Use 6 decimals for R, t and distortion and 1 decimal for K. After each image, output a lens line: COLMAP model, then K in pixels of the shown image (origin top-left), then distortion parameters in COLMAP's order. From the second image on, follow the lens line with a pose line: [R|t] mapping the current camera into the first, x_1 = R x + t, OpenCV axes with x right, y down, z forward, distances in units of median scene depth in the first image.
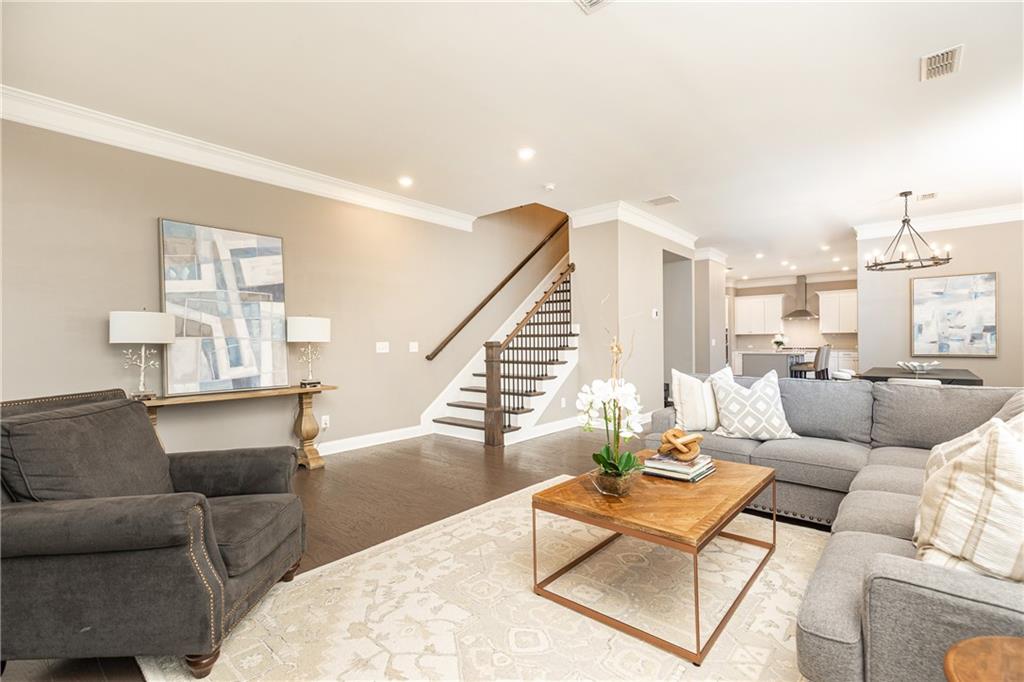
lens RADIAL K [[464.9, 0, 506.7], [0, 464.9, 342.9], [0, 0, 1]] dist [0.002015, 0.000405]
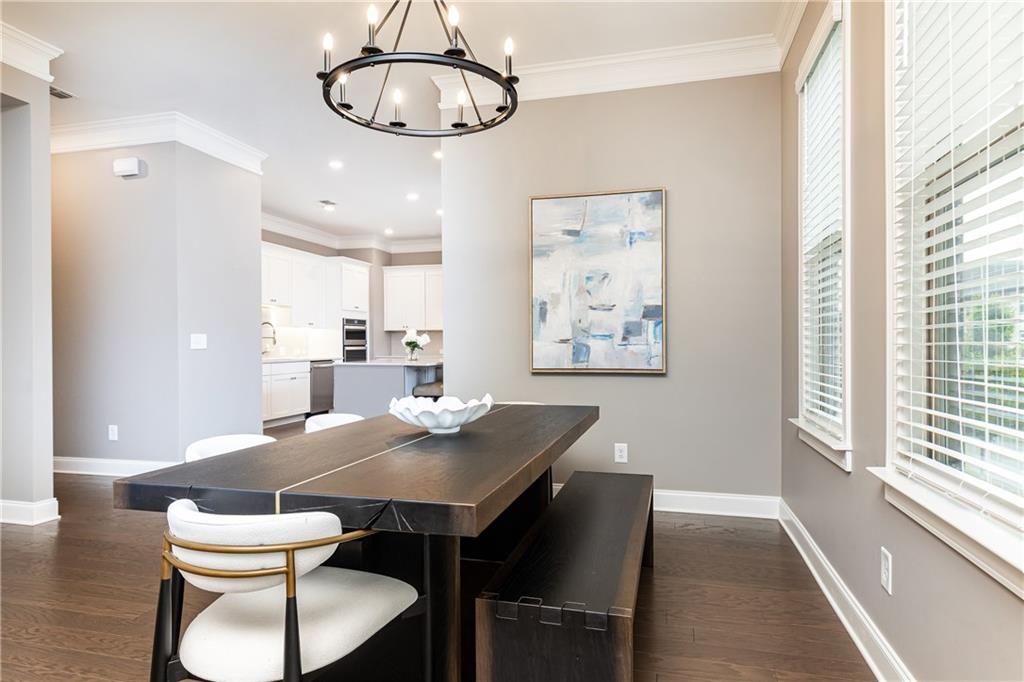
lens RADIAL K [[607.3, 0, 512.0], [0, 607.3, 341.0], [0, 0, 1]] dist [-0.000589, -0.000238]
pose [[0.894868, 0.006166, 0.446289, 0.625764], [-0.002284, 0.999955, -0.009237, 0.004023], [-0.446326, 0.007247, 0.894841, 0.511015]]
